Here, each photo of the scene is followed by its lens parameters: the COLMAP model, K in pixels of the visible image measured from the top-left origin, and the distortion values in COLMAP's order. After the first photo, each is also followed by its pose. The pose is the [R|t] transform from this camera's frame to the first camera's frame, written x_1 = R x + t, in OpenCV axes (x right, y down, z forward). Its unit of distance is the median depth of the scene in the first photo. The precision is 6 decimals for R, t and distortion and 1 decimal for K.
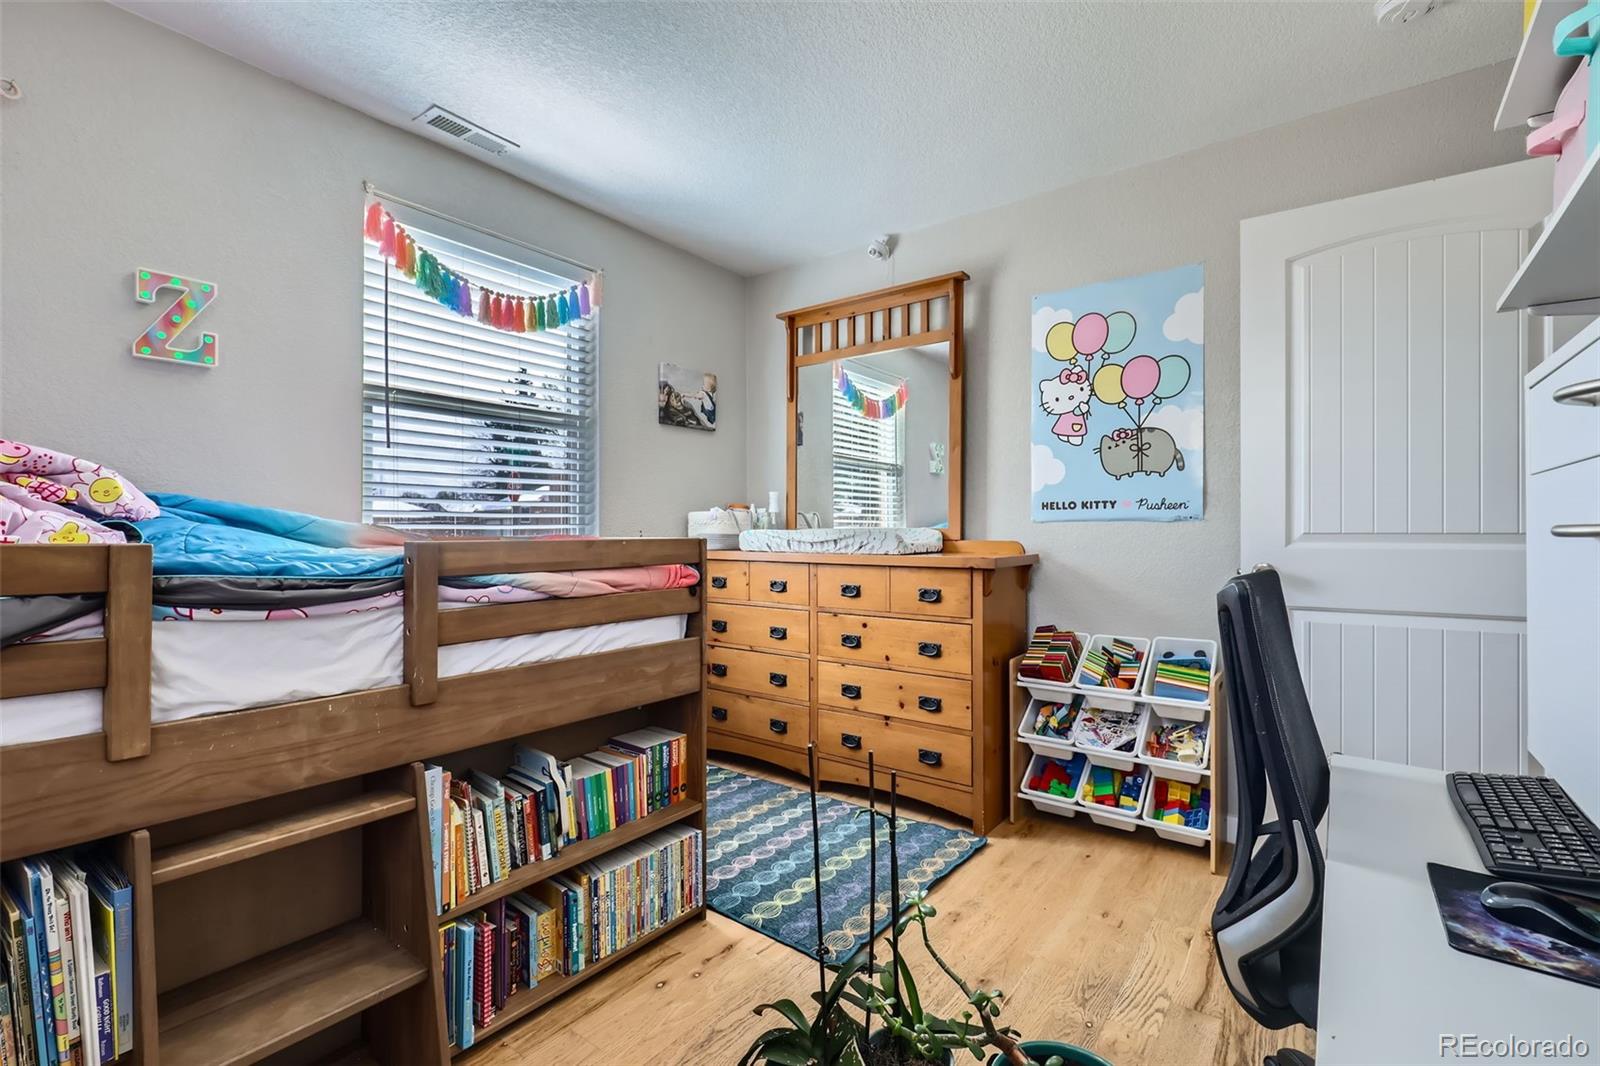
lens RADIAL K [[726.3, 0, 798.5], [0, 726.3, 532.8], [0, 0, 1]] dist [0.002160, -0.000764]
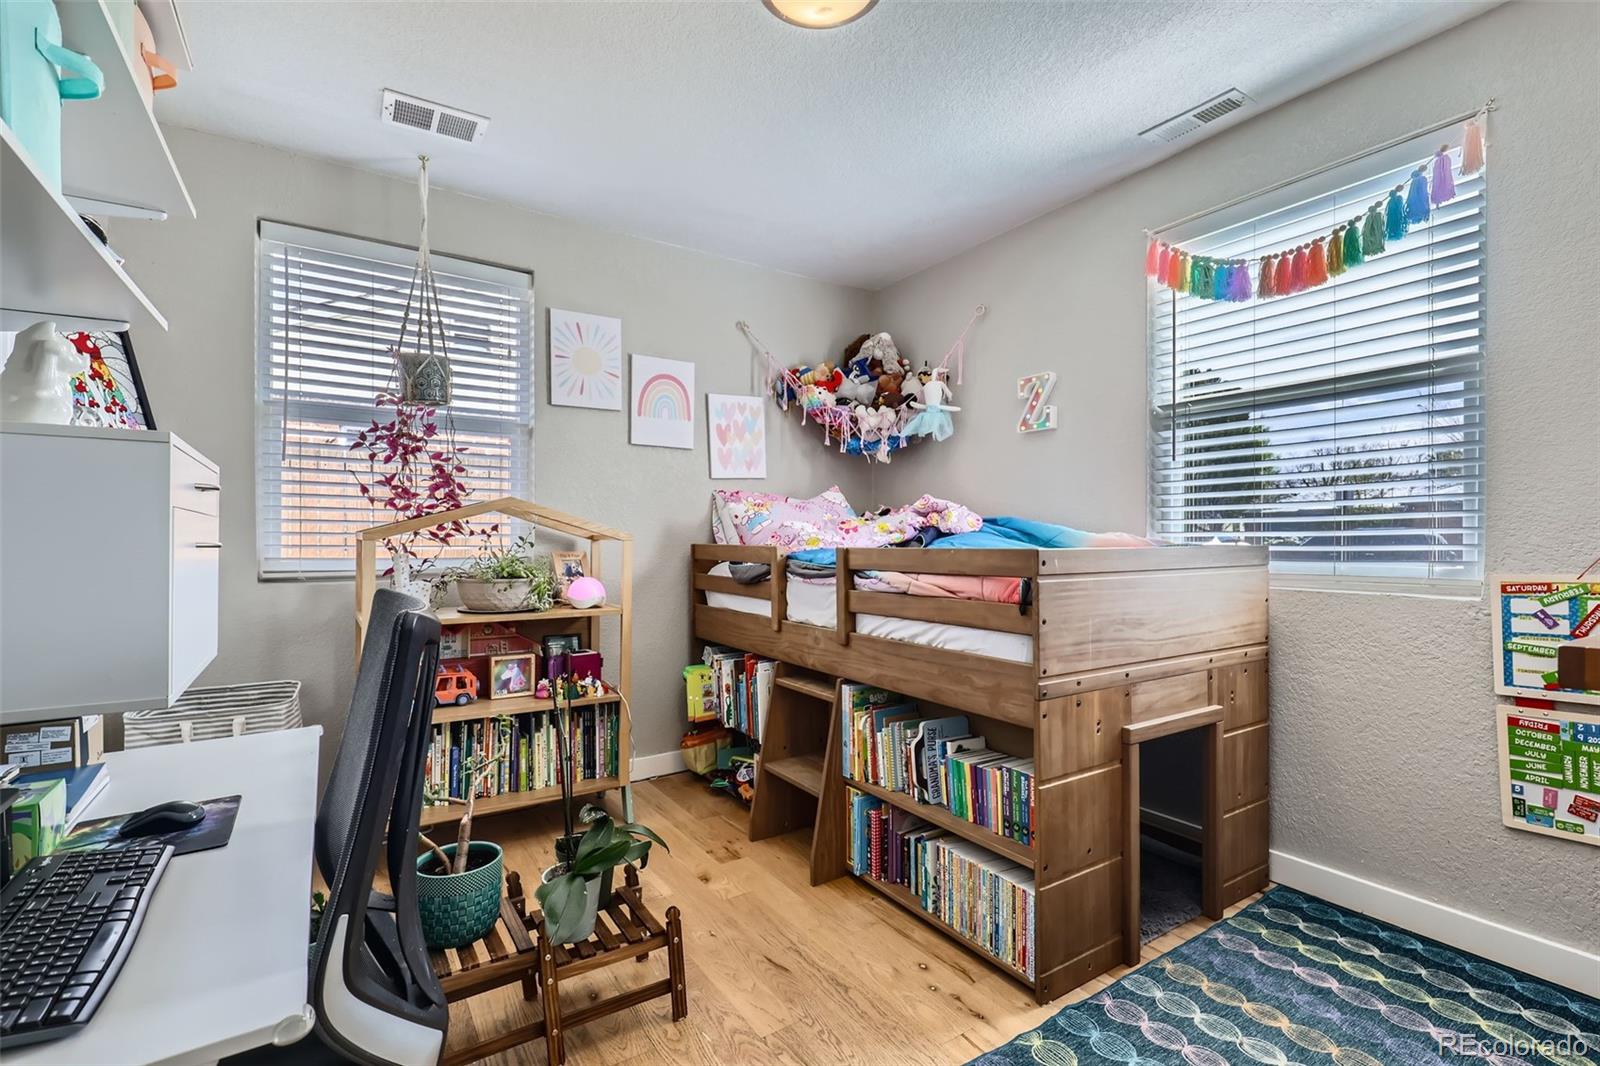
lens RADIAL K [[726.3, 0, 799.4], [0, 726.3, 536.8], [0, 0, 1]] dist [0.002160, -0.000764]
pose [[-0.345585, -0.000274, -0.938387, 0.793178], [0.001381, 0.999999, -0.000801, -0.006578], [0.938386, -0.001573, -0.345585, 1.088383]]
